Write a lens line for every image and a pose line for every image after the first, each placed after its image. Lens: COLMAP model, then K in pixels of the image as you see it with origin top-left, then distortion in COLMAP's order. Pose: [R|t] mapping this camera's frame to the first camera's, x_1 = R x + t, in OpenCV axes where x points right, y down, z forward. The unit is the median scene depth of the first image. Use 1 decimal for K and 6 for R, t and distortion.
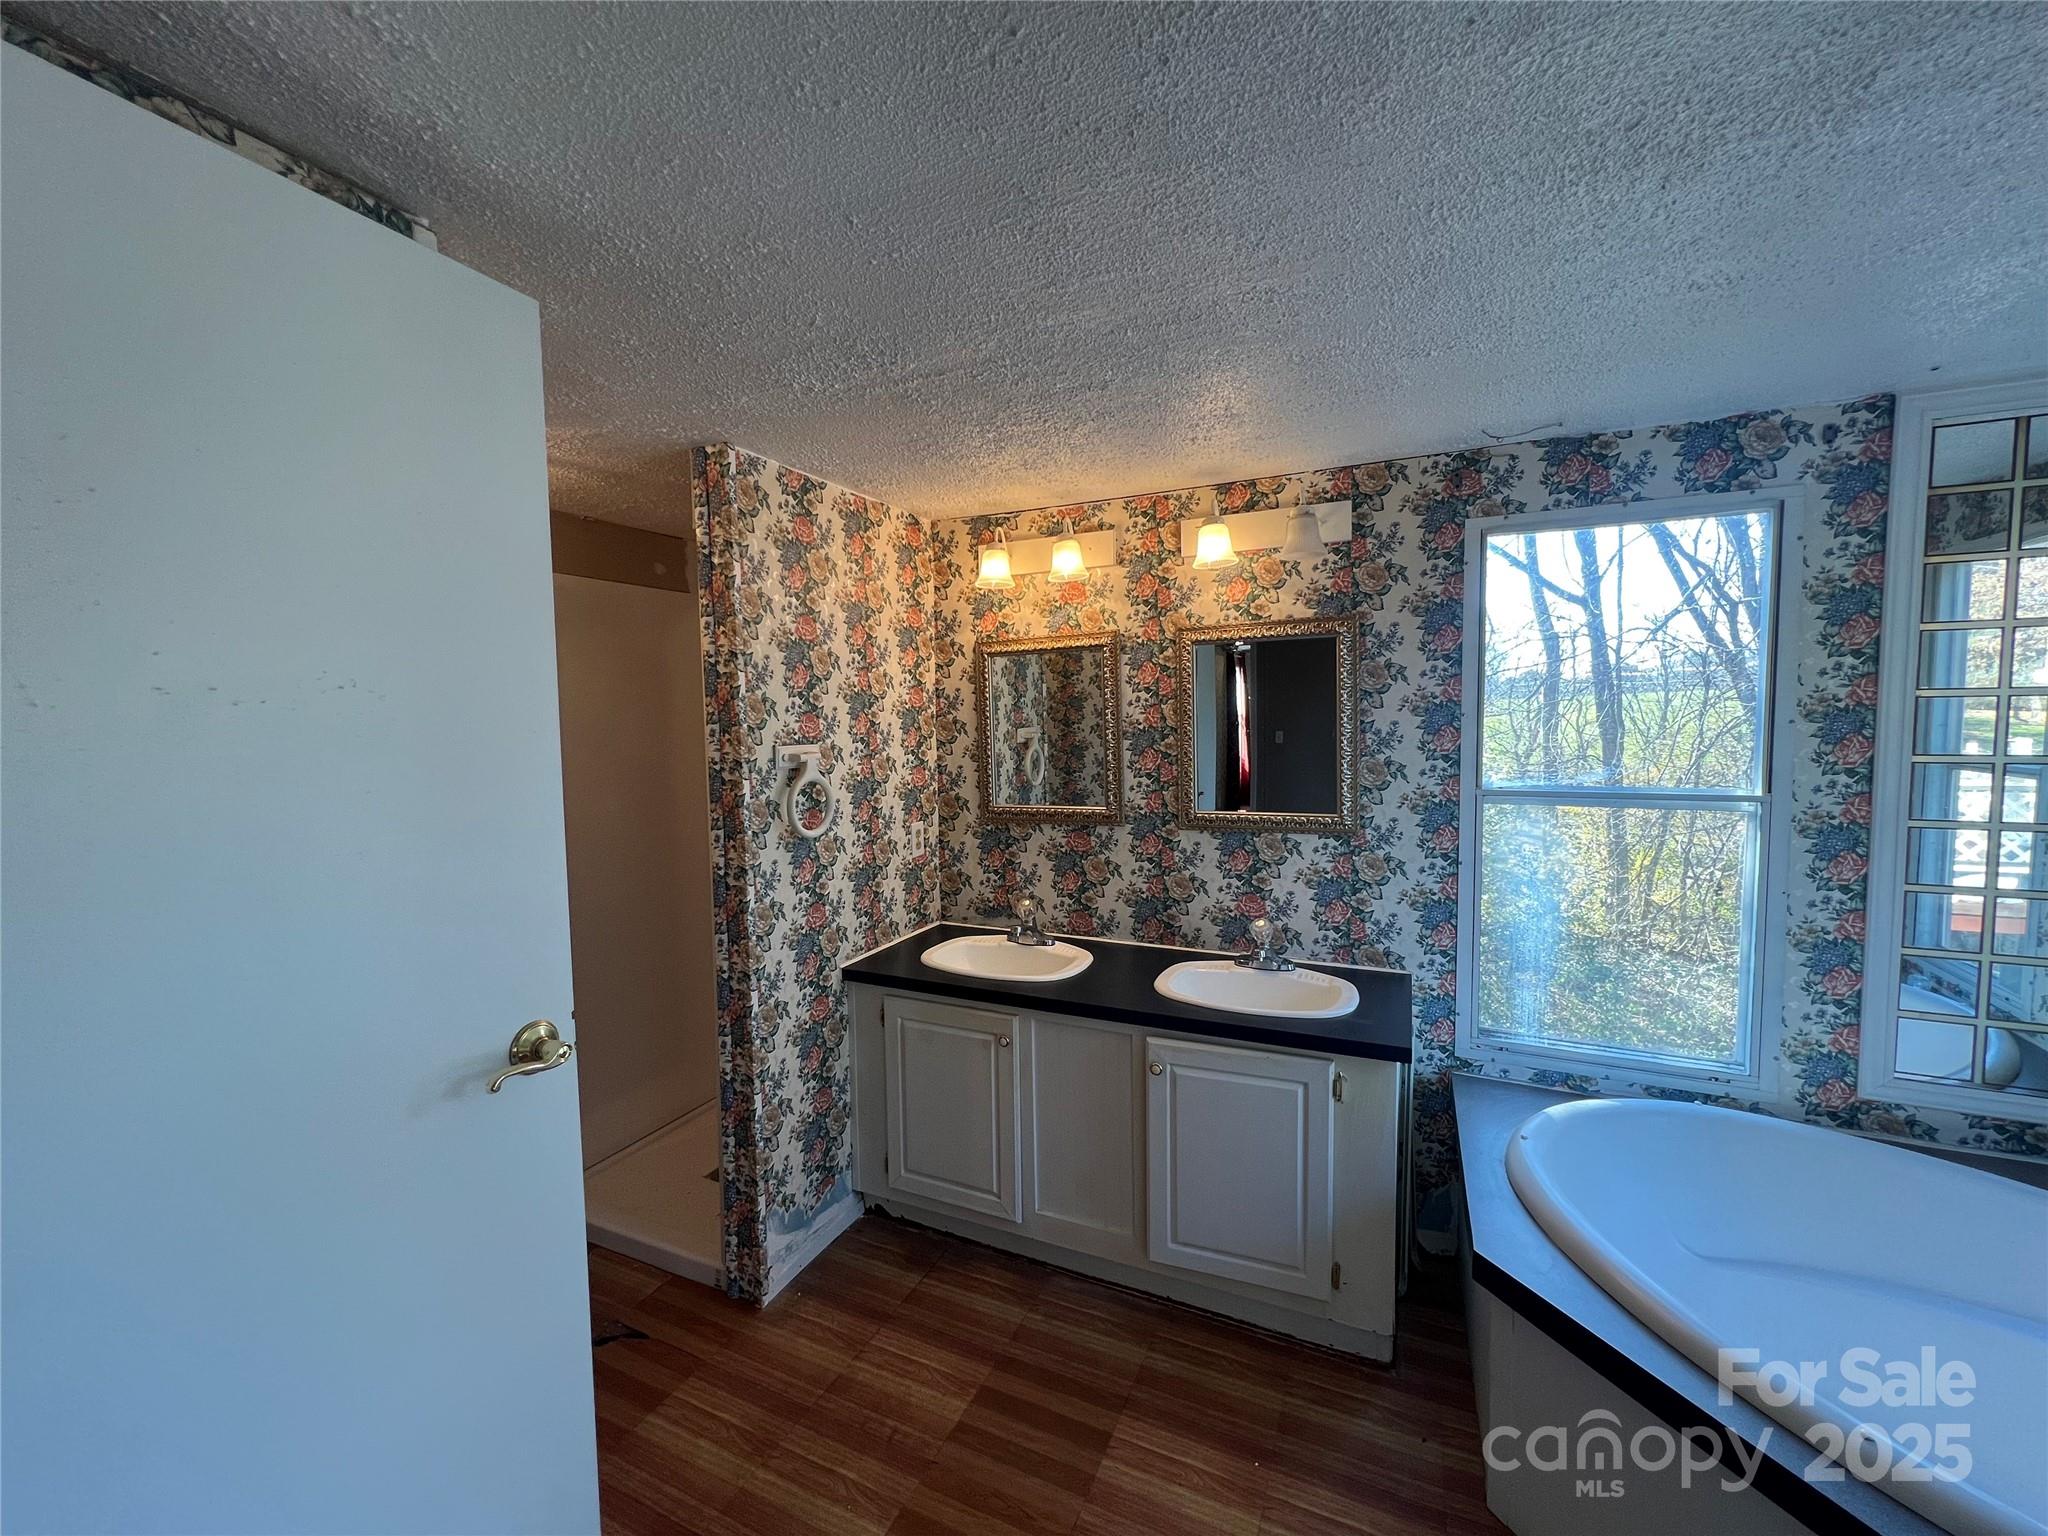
lens RADIAL K [[821.3, 0, 1017.8], [0, 821.3, 768.3], [0, 0, 1]] dist [-0.001834, 0.000539]
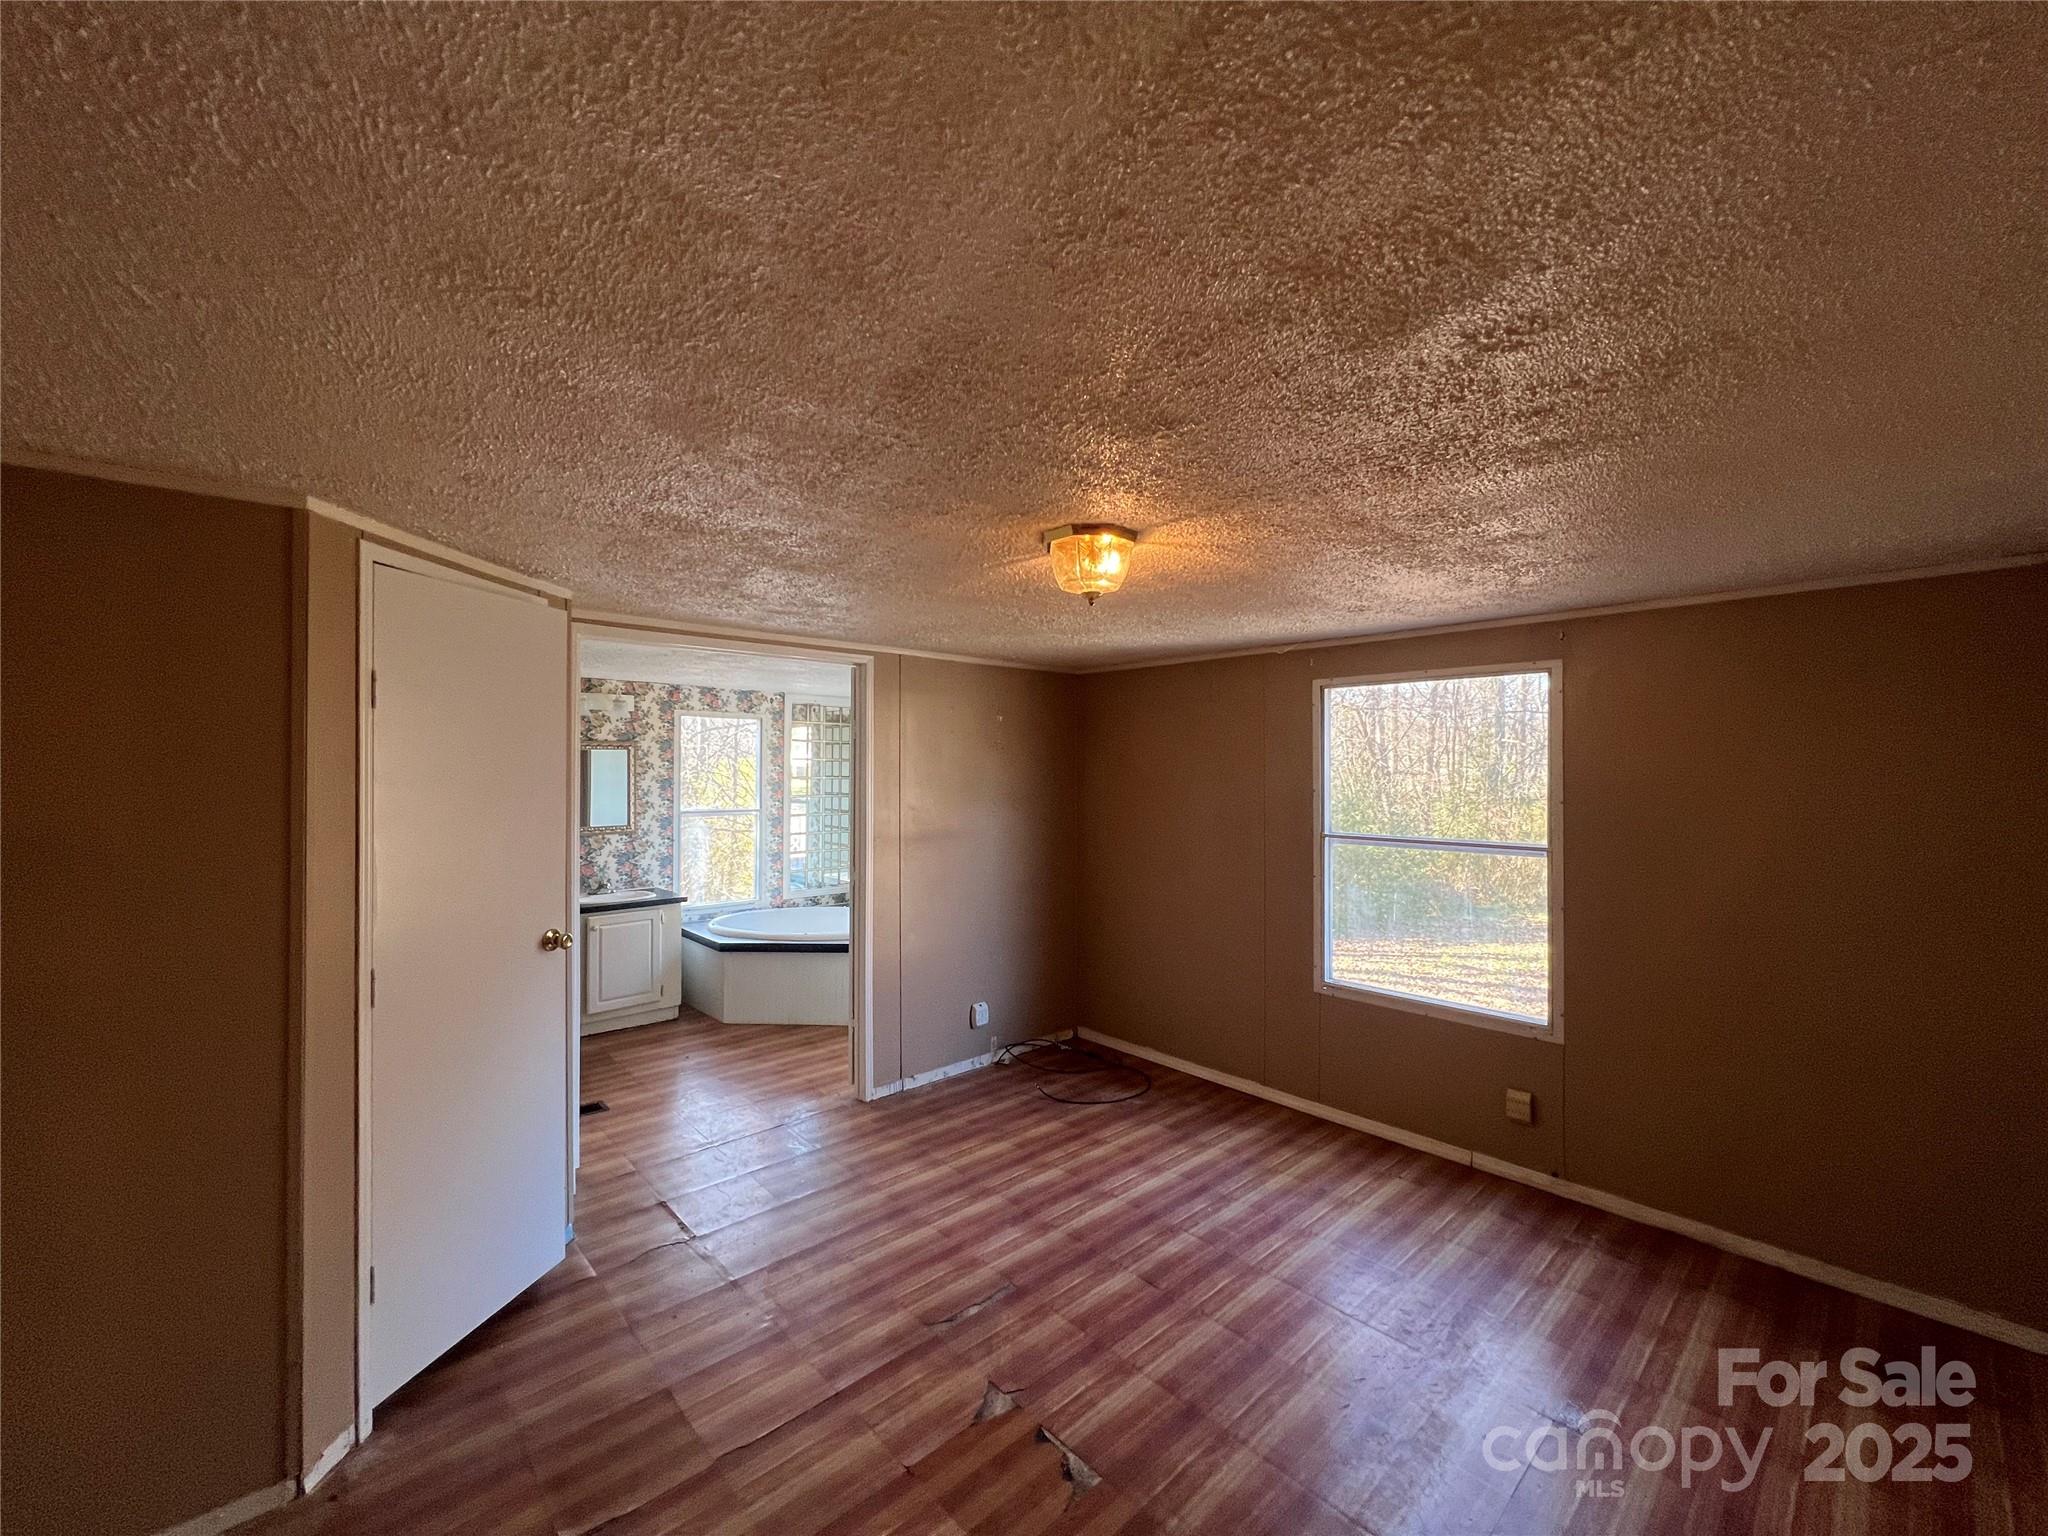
lens RADIAL K [[814.9, 0, 1009.1], [0, 814.9, 768.6], [0, 0, 1]] dist [-0.000634, 0.000056]
pose [[0.388800, 0.017736, 0.921152, -1.408436], [0.045673, 0.998214, -0.038498, 0.036701], [-0.920190, 0.057040, 0.387295, -0.971092]]
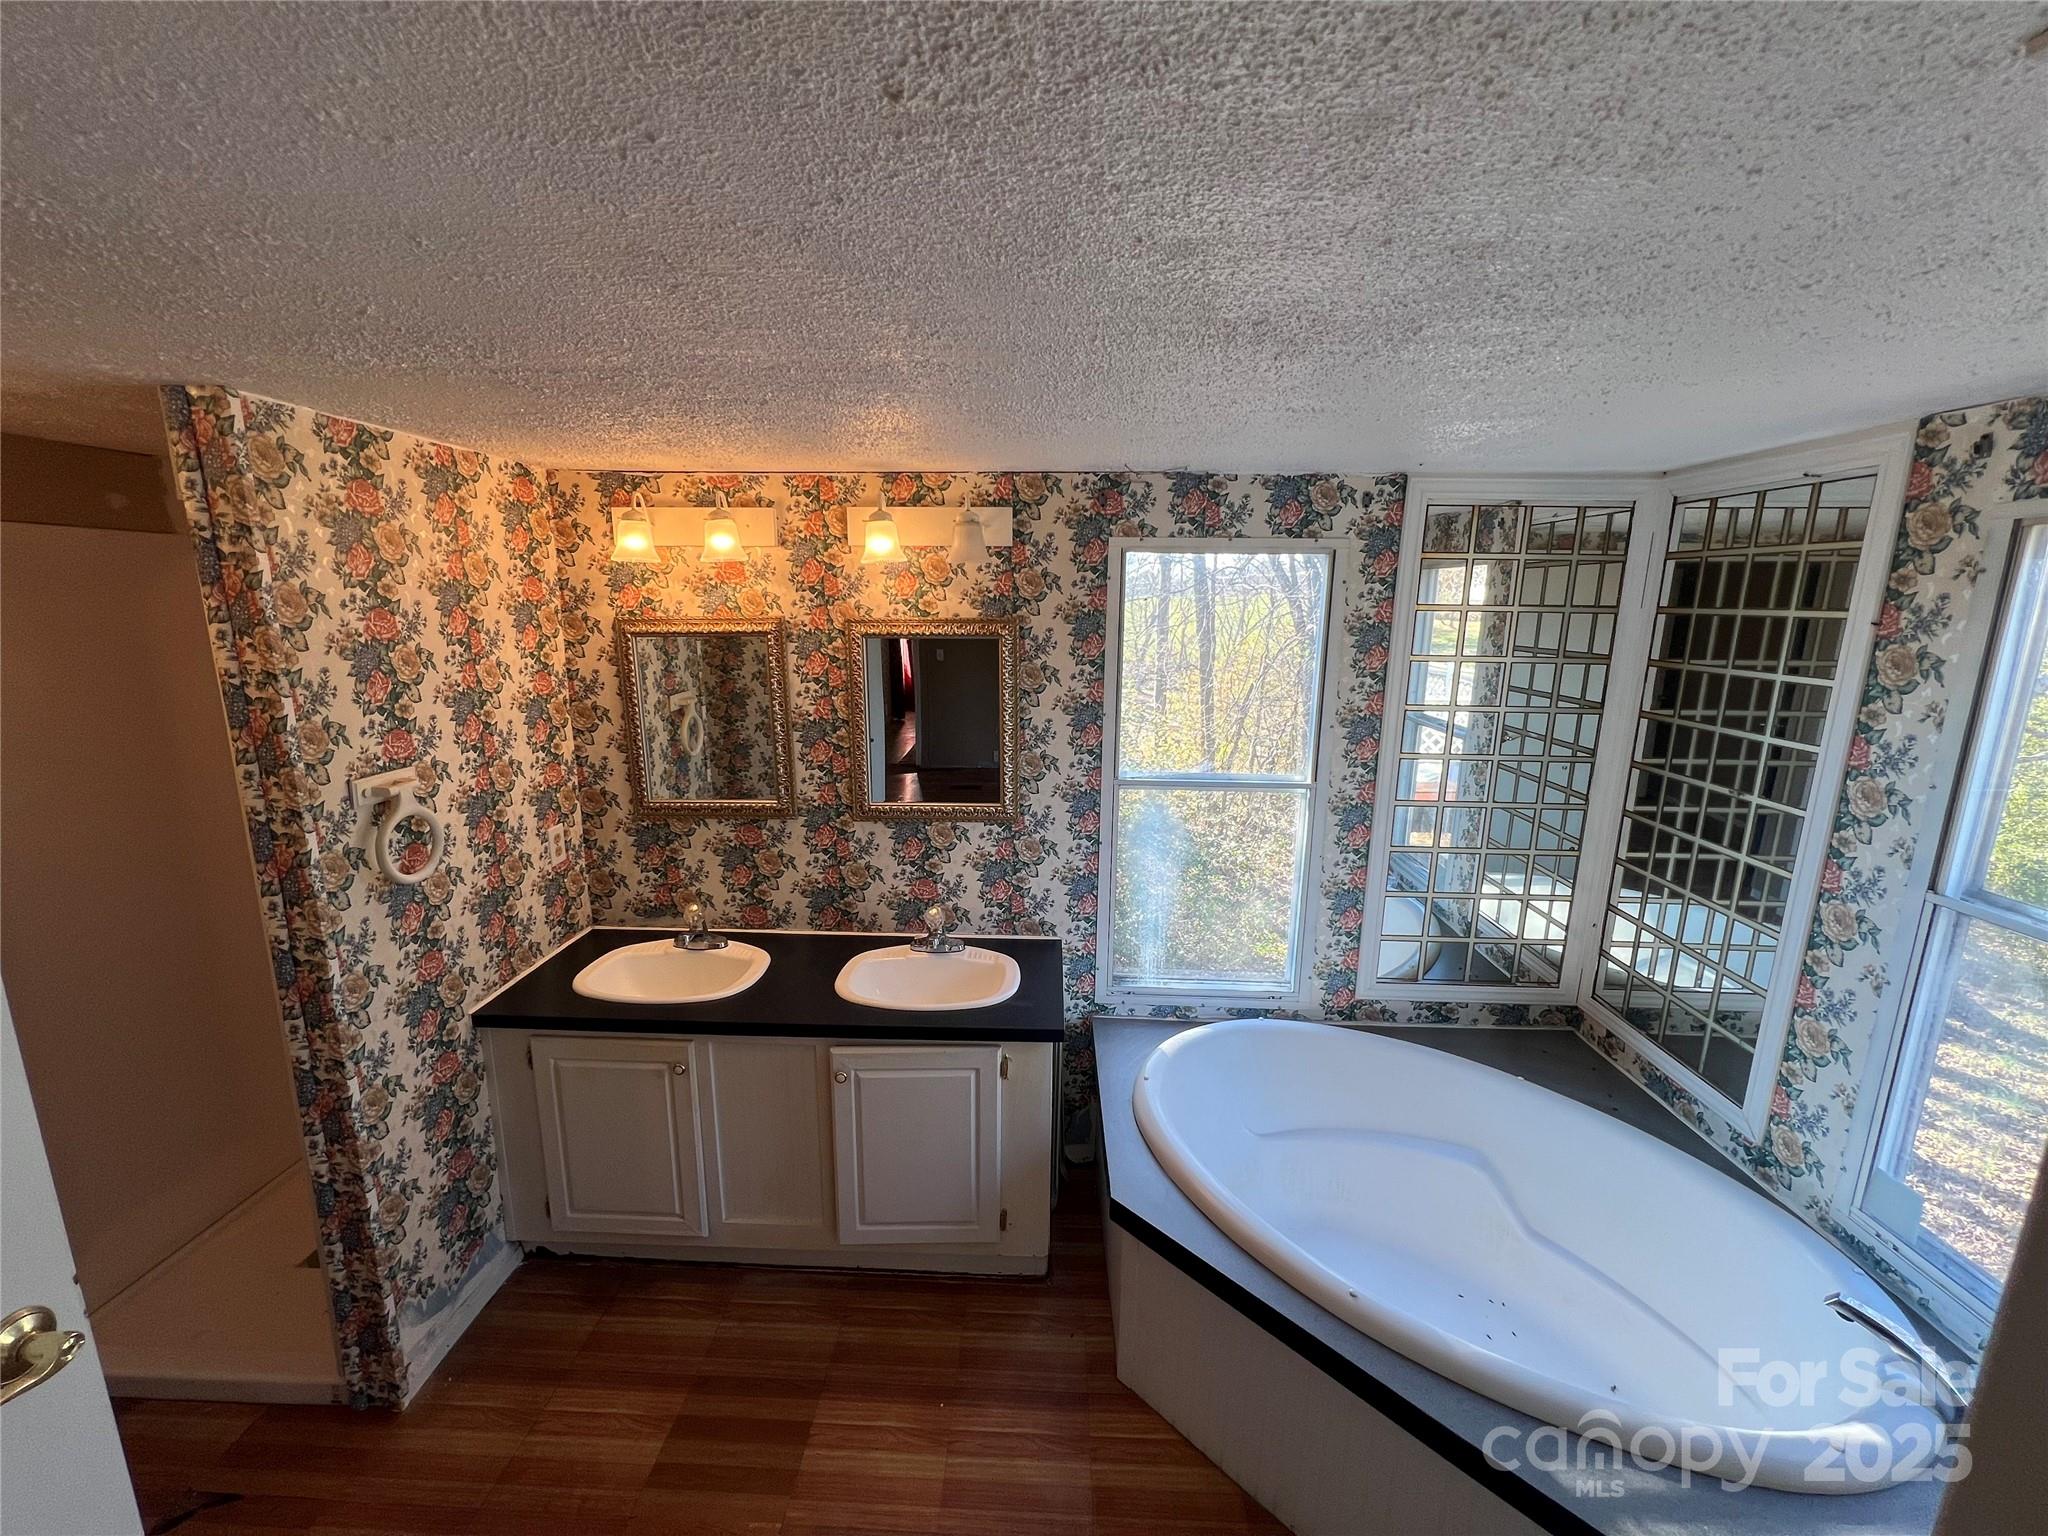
lens RADIAL K [[821.3, 0, 1017.8], [0, 821.3, 768.8], [0, 0, 1]] dist [-0.001834, 0.000539]
pose [[0.919086, -0.054174, 0.390316, -0.008382], [0.001715, 0.991045, 0.133514, -0.139197], [-0.394054, -0.122041, 0.910949, 0.015781]]
